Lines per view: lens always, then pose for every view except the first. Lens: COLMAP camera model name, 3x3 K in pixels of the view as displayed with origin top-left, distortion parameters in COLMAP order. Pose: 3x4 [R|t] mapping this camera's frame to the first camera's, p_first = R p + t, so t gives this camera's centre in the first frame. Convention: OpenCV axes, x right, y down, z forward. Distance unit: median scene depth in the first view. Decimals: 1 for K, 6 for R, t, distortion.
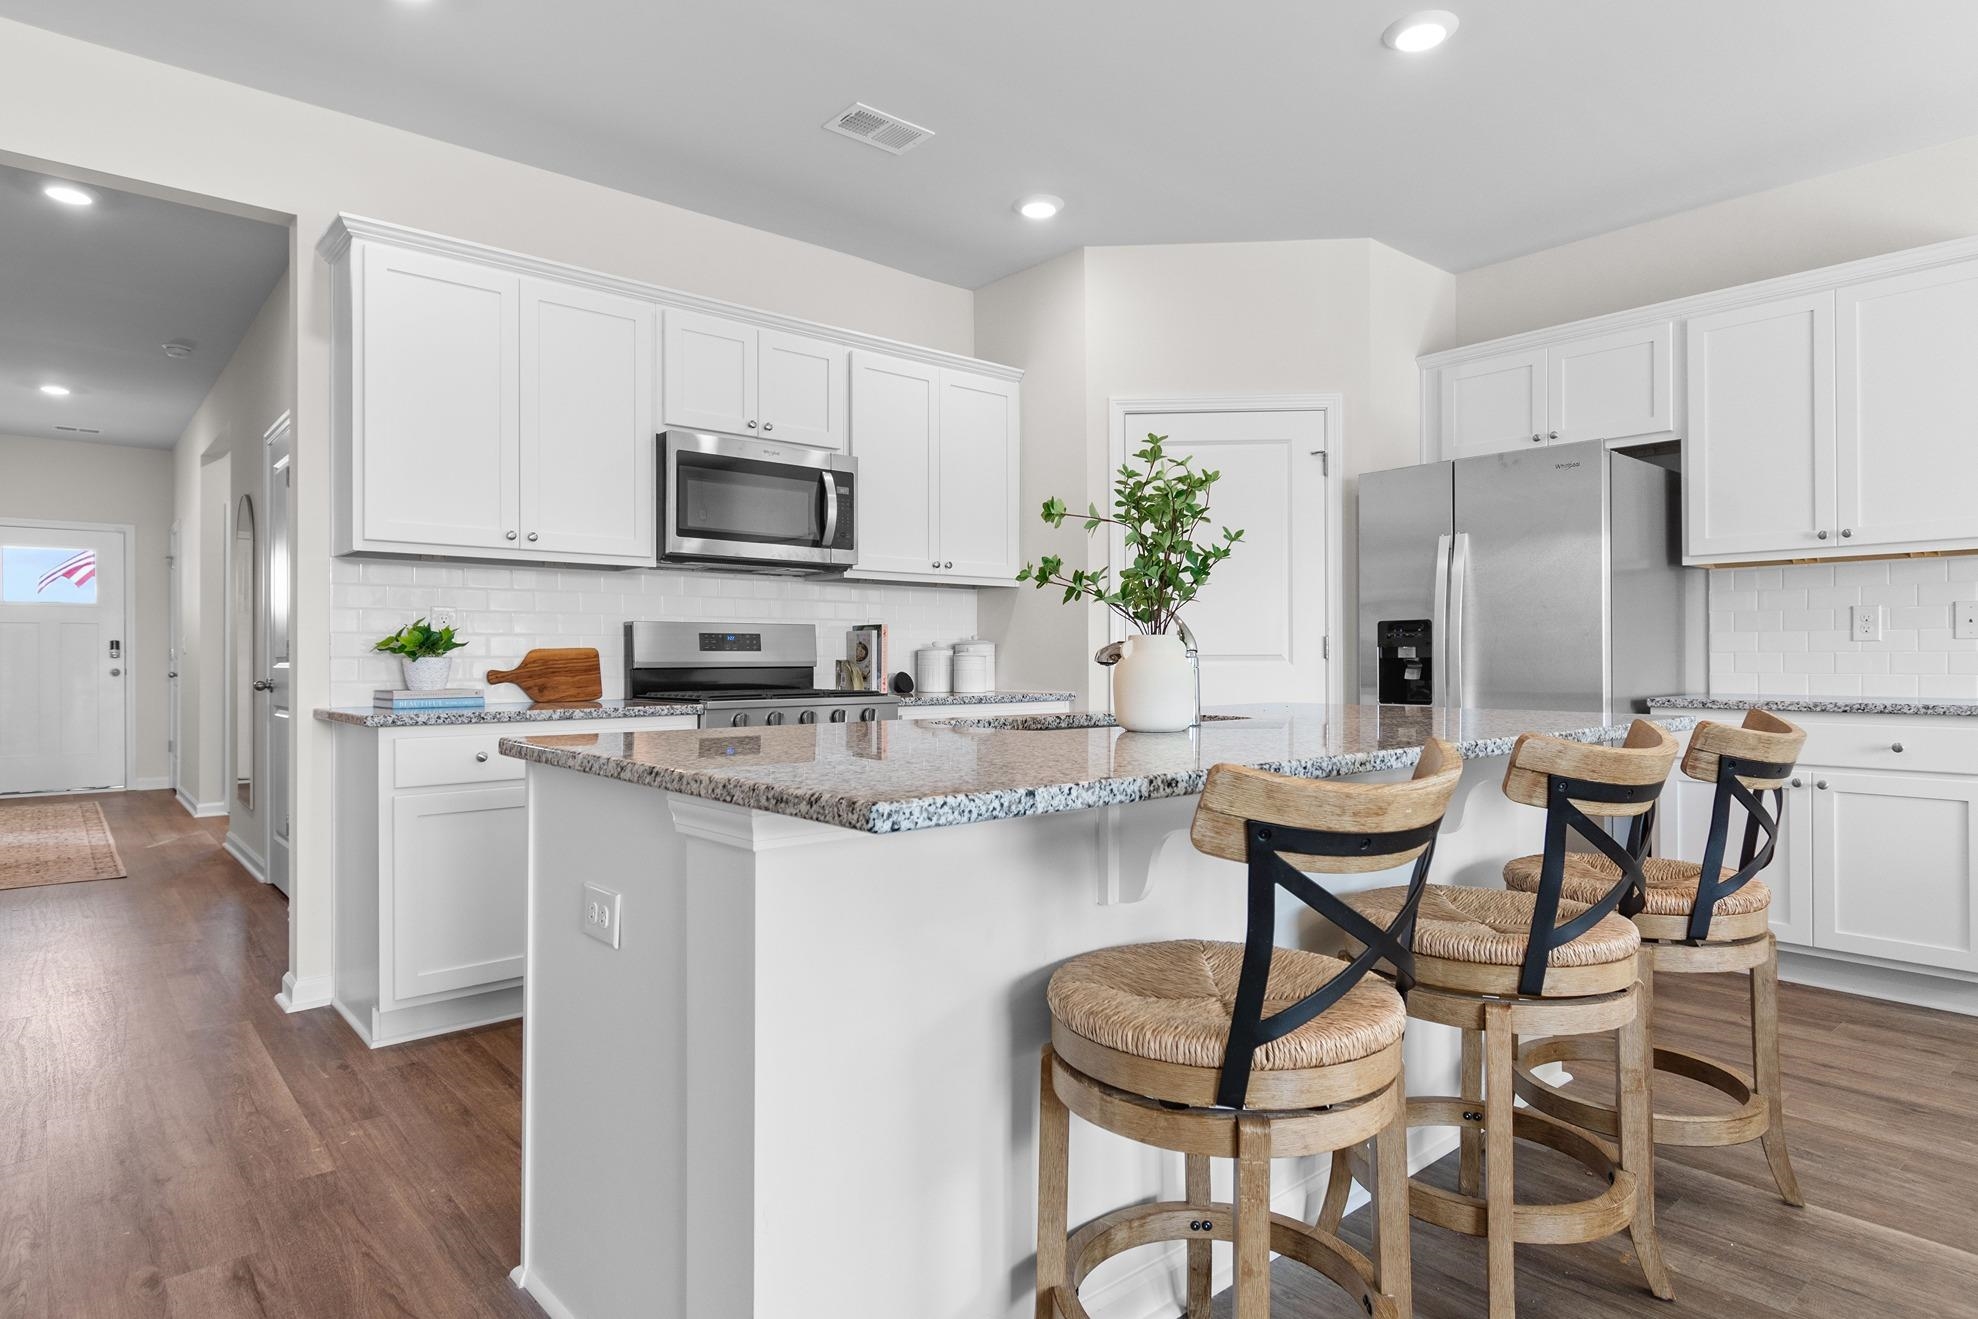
lens RADIAL K [[1121.4, 0, 979.3], [0, 1121.4, 657.5], [0, 0, 1]] dist [-0.006307, -0.000571]
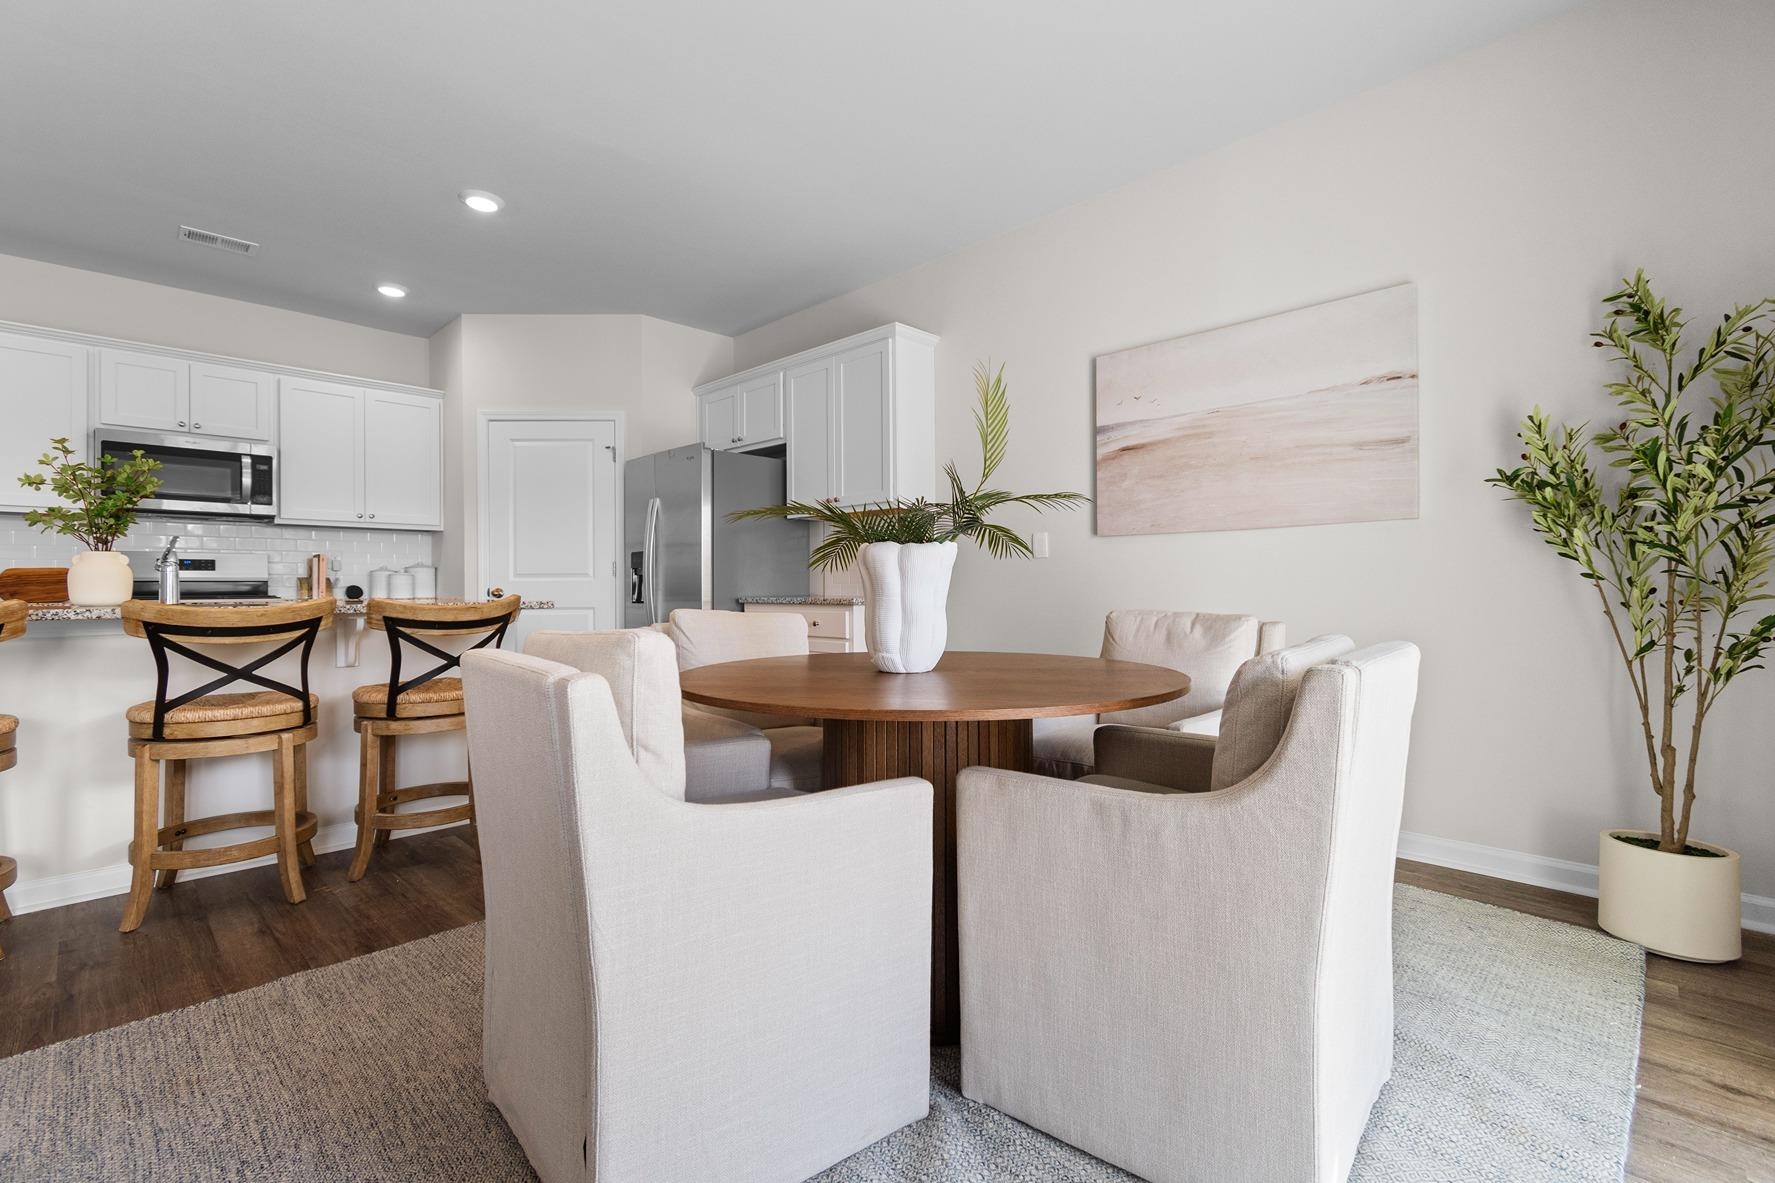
lens RADIAL K [[793.4, 0, 891.6], [0, 793.4, 588.0], [0, 0, 1]] dist [-0.000033, 0.000453]
pose [[0.994865, -0.001583, 0.101197, 0.647002], [0.001527, 0.999999, 0.000632, 0.019323], [-0.101198, -0.000474, 0.994866, -0.187567]]
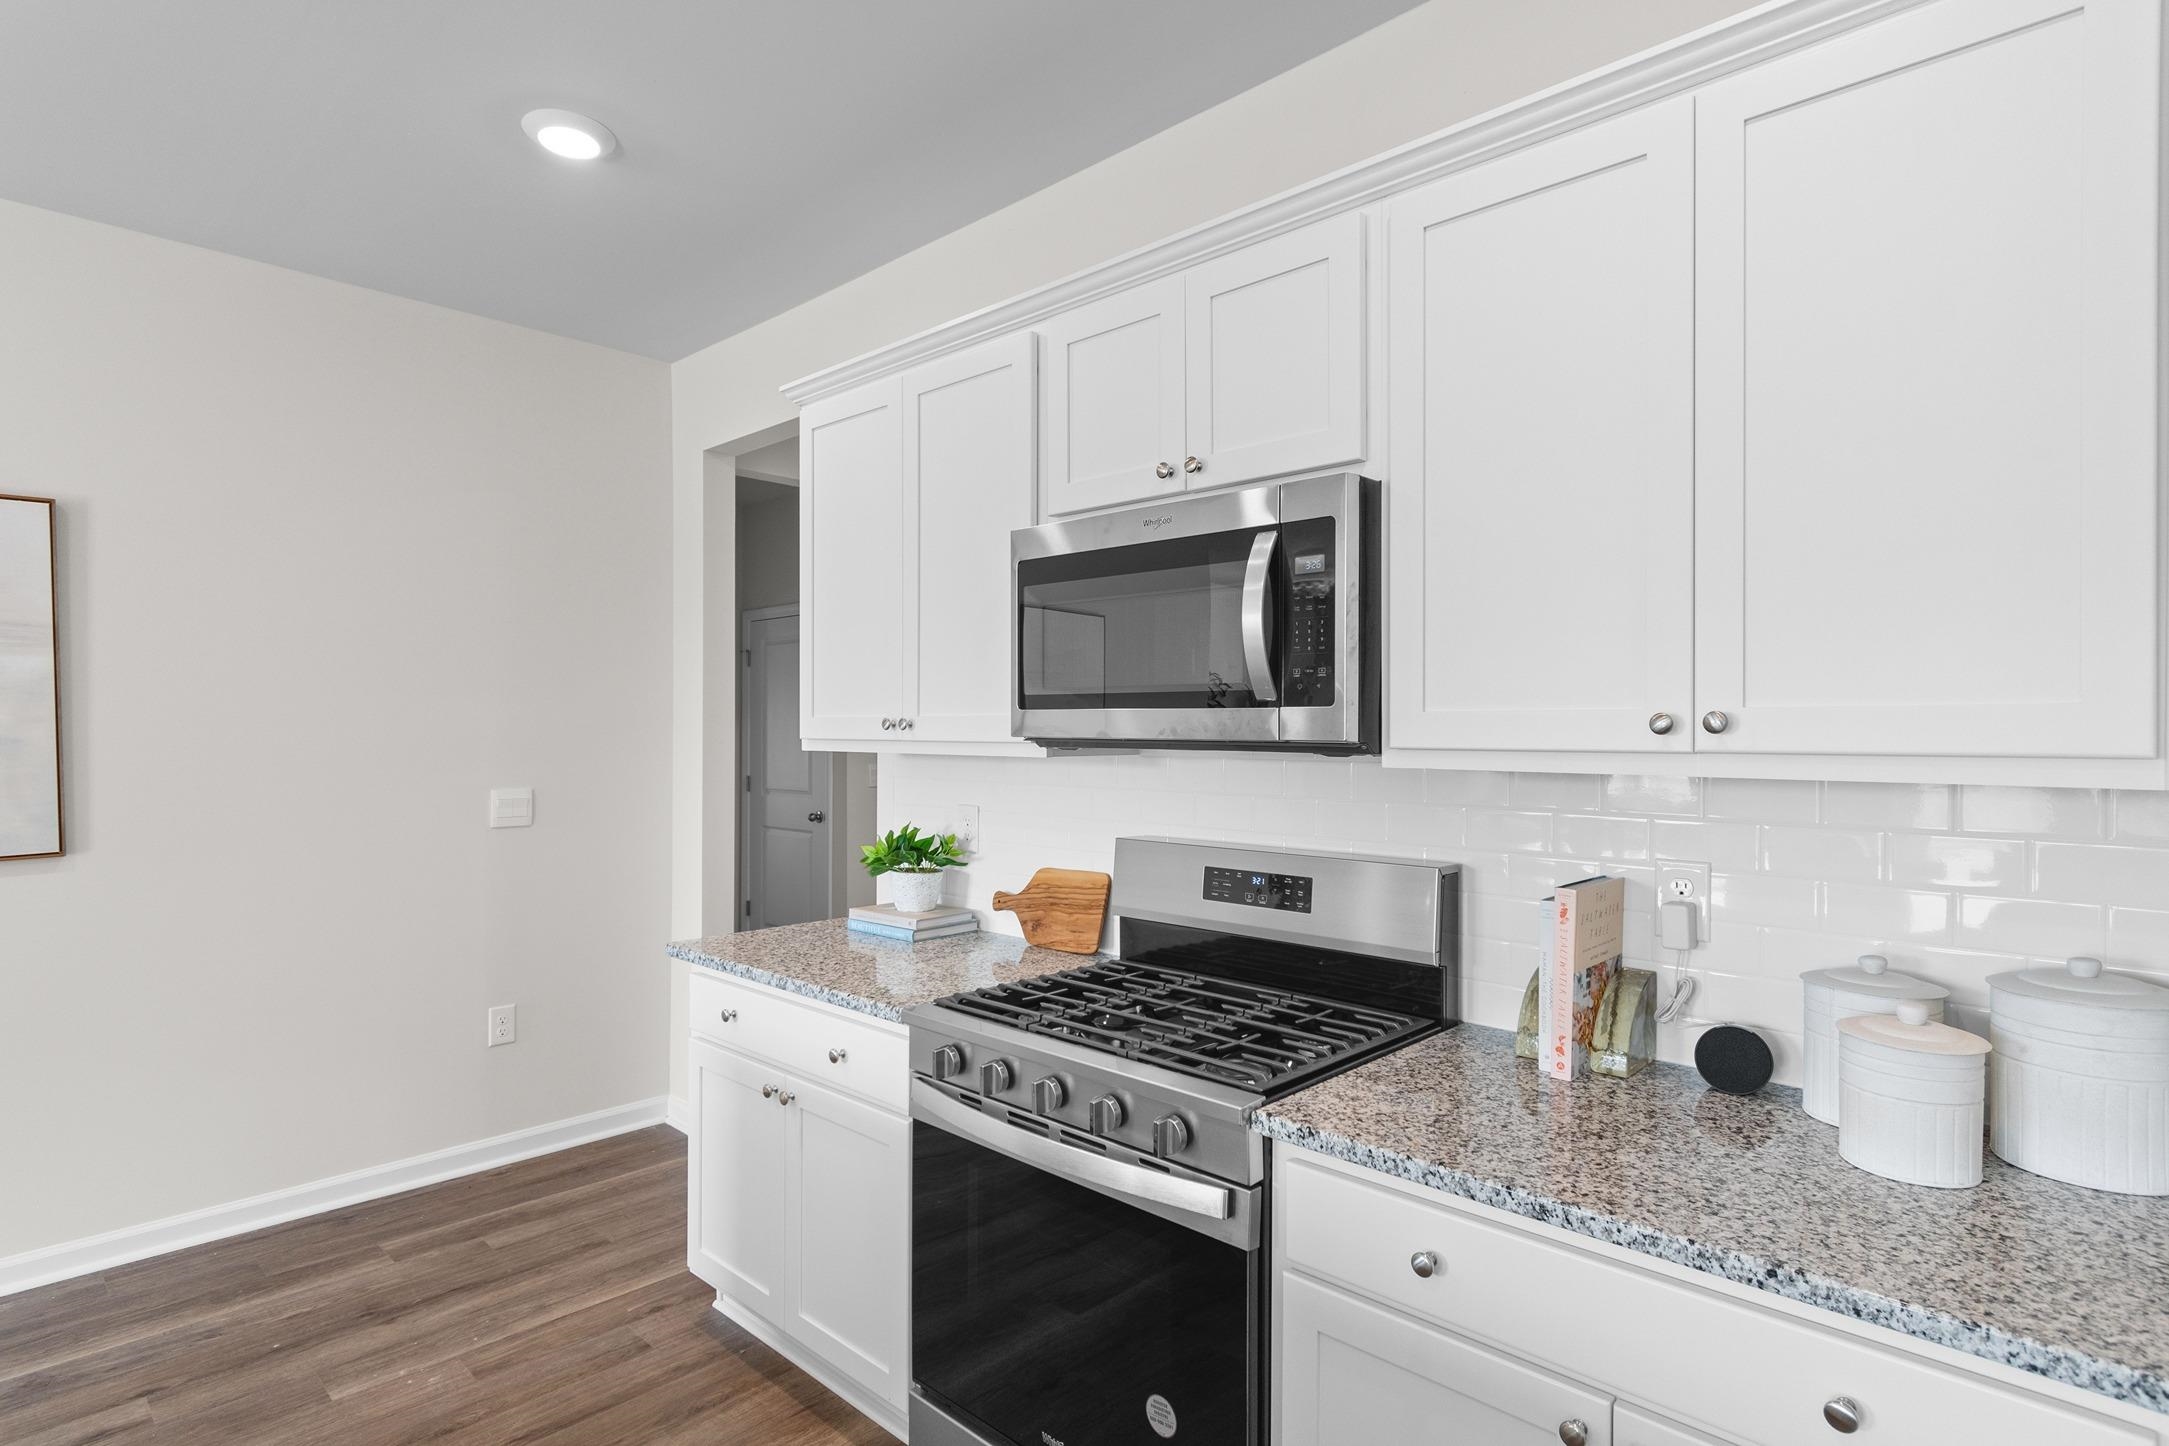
lens RADIAL K [[1095.3, 0, 1085.4], [0, 1095.3, 734.5], [0, 0, 1]] dist [-0.001443, 0.000035]
pose [[0.112455, 0.002340, -0.993654, 0.278066], [-0.005542, 0.999983, 0.001728, -0.087443], [0.993641, 0.005313, 0.112466, 0.887738]]
